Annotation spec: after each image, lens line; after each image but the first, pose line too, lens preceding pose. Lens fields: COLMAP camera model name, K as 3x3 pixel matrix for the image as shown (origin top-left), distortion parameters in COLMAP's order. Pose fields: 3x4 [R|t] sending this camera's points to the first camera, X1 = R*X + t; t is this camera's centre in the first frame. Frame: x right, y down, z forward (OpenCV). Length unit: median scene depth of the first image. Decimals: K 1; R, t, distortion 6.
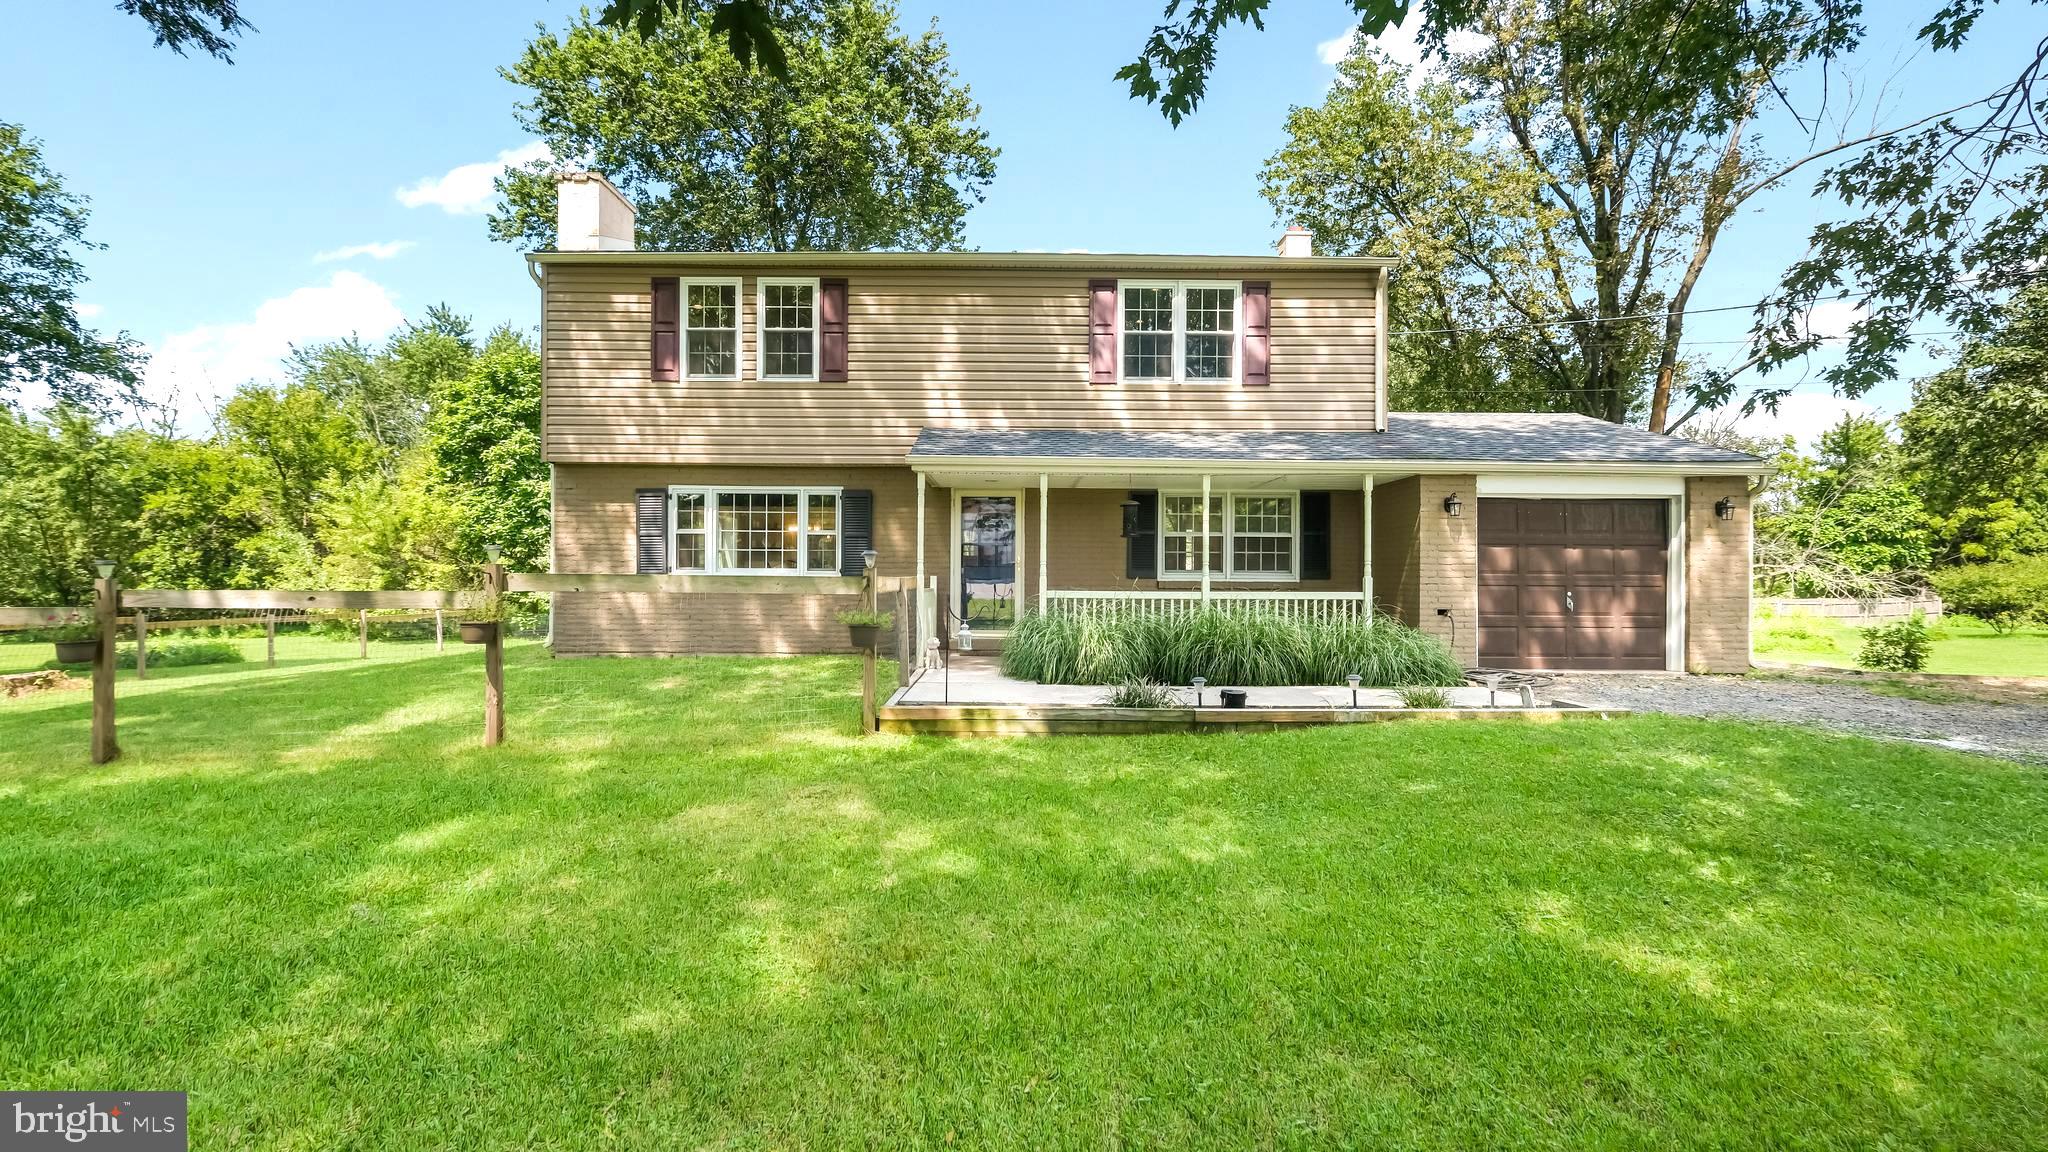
lens RADIAL K [[895.0, 0, 1024.0], [0, 895.0, 576.0], [0, 0, 1]] dist [0.000540, 0.000038]
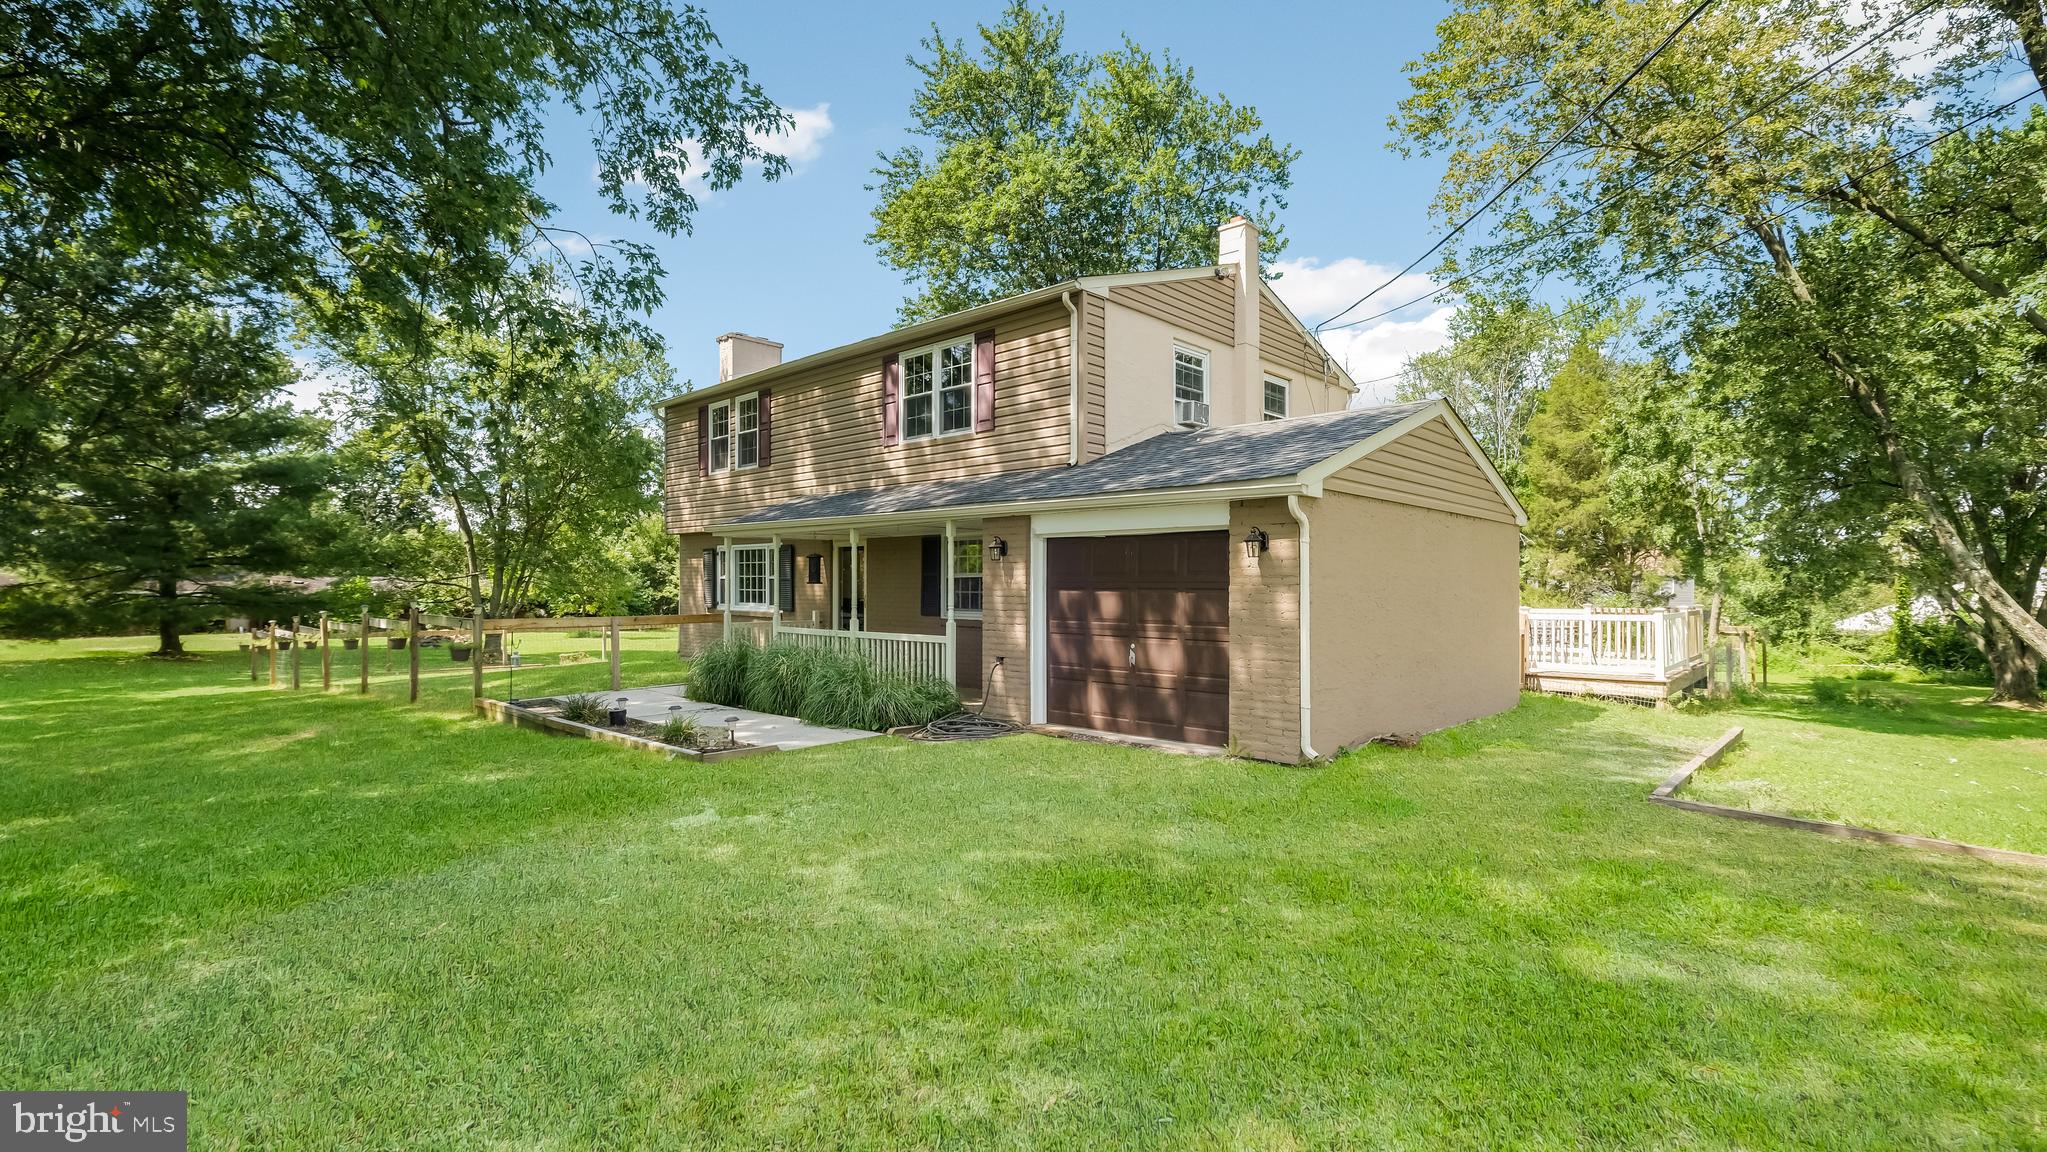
lens RADIAL K [[934.1, 0, 1023.5], [0, 934.1, 576.0], [0, 0, 1]] dist [0.000259, 0.000000]
pose [[0.720820, -0.009618, -0.693056, 1.043270], [-0.004485, 0.999818, -0.018541, -0.026107], [0.693108, 0.016473, 0.720645, 0.256944]]
